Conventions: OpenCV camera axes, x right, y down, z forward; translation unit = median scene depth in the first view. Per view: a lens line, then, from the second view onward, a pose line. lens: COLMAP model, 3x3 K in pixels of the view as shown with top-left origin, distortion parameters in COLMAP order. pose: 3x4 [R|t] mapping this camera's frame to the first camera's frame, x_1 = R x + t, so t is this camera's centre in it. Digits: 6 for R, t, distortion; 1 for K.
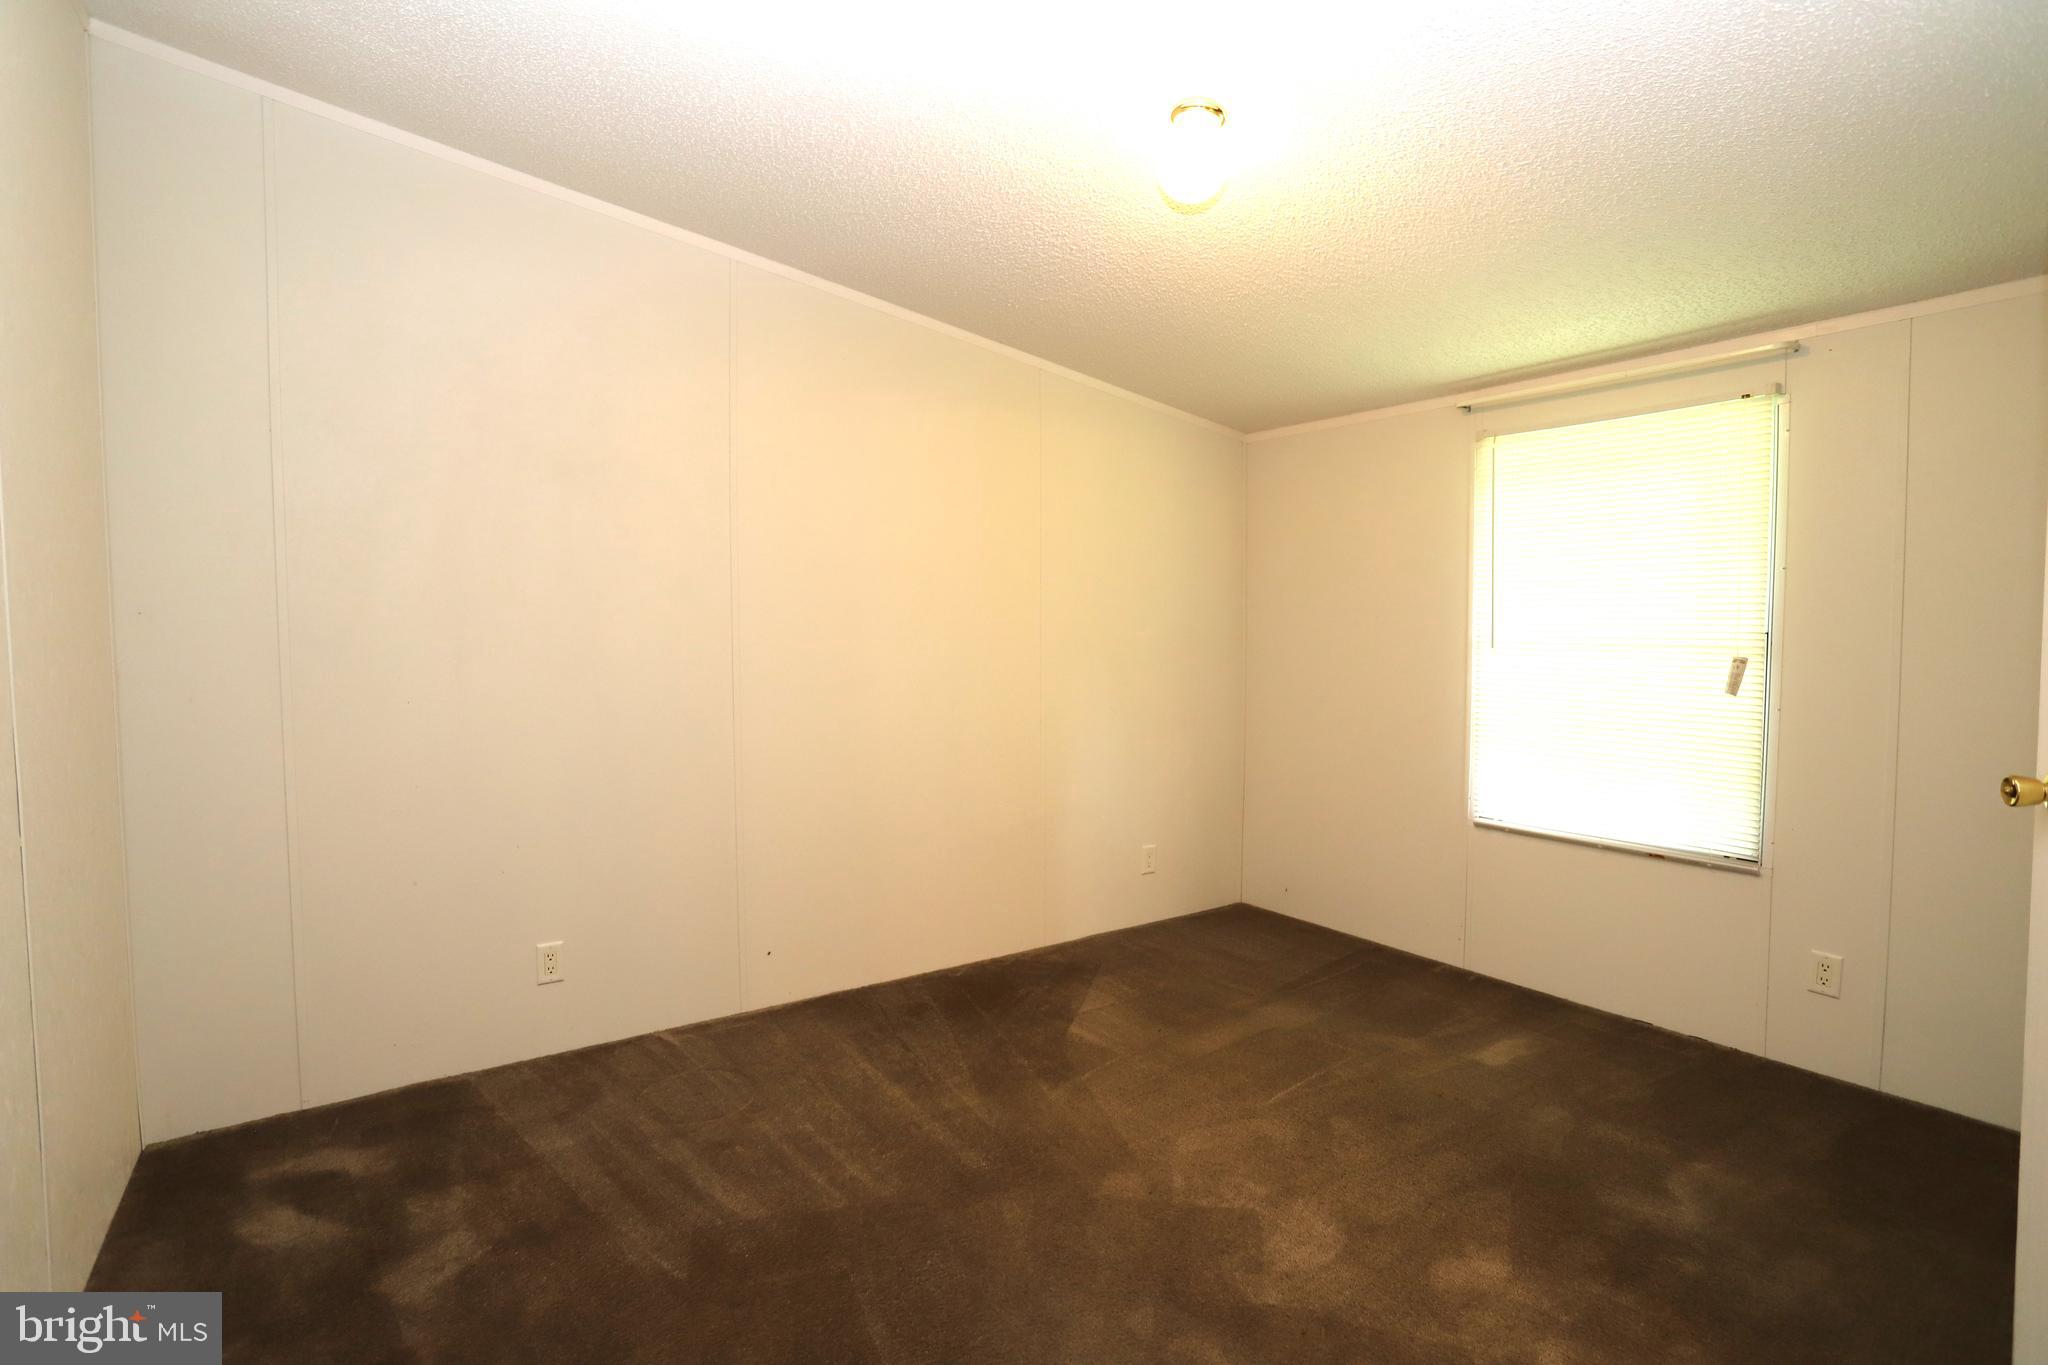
lens RADIAL K [[992.6, 0, 1016.5], [0, 992.6, 674.8], [0, 0, 1]] dist [-0.001404, 0.000500]
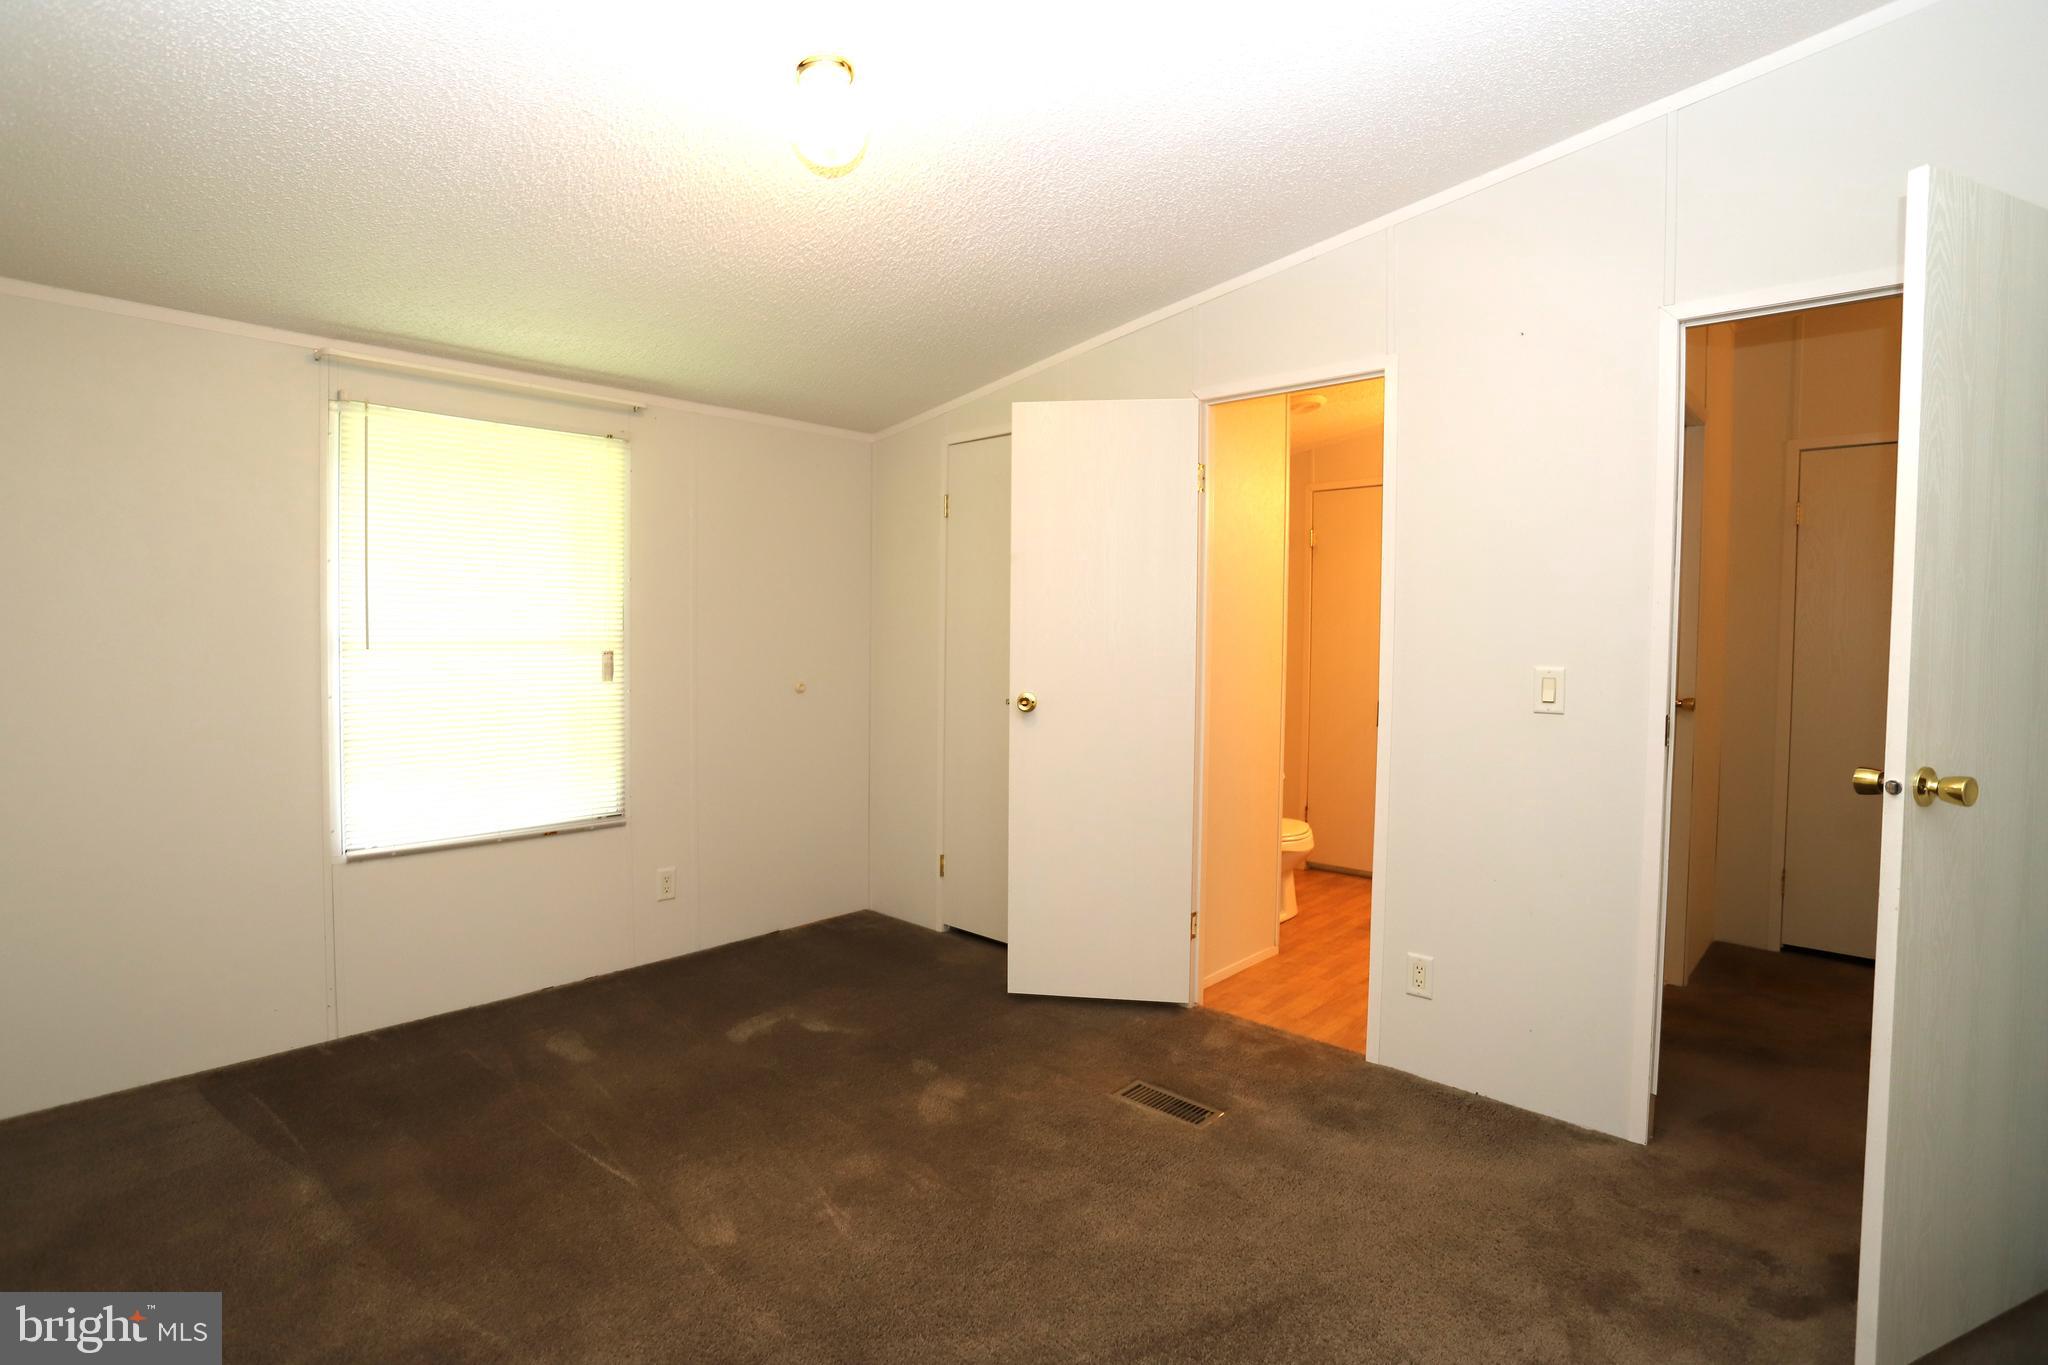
lens RADIAL K [[974.0, 0, 1024.0], [0, 974.0, 682.5], [0, 0, 1]] dist [-0.000082, 0.000219]
pose [[-0.148053, -0.053395, 0.987537, -0.522728], [0.041831, 0.997310, 0.060195, -0.029672], [-0.988094, 0.050221, -0.145421, 0.666306]]
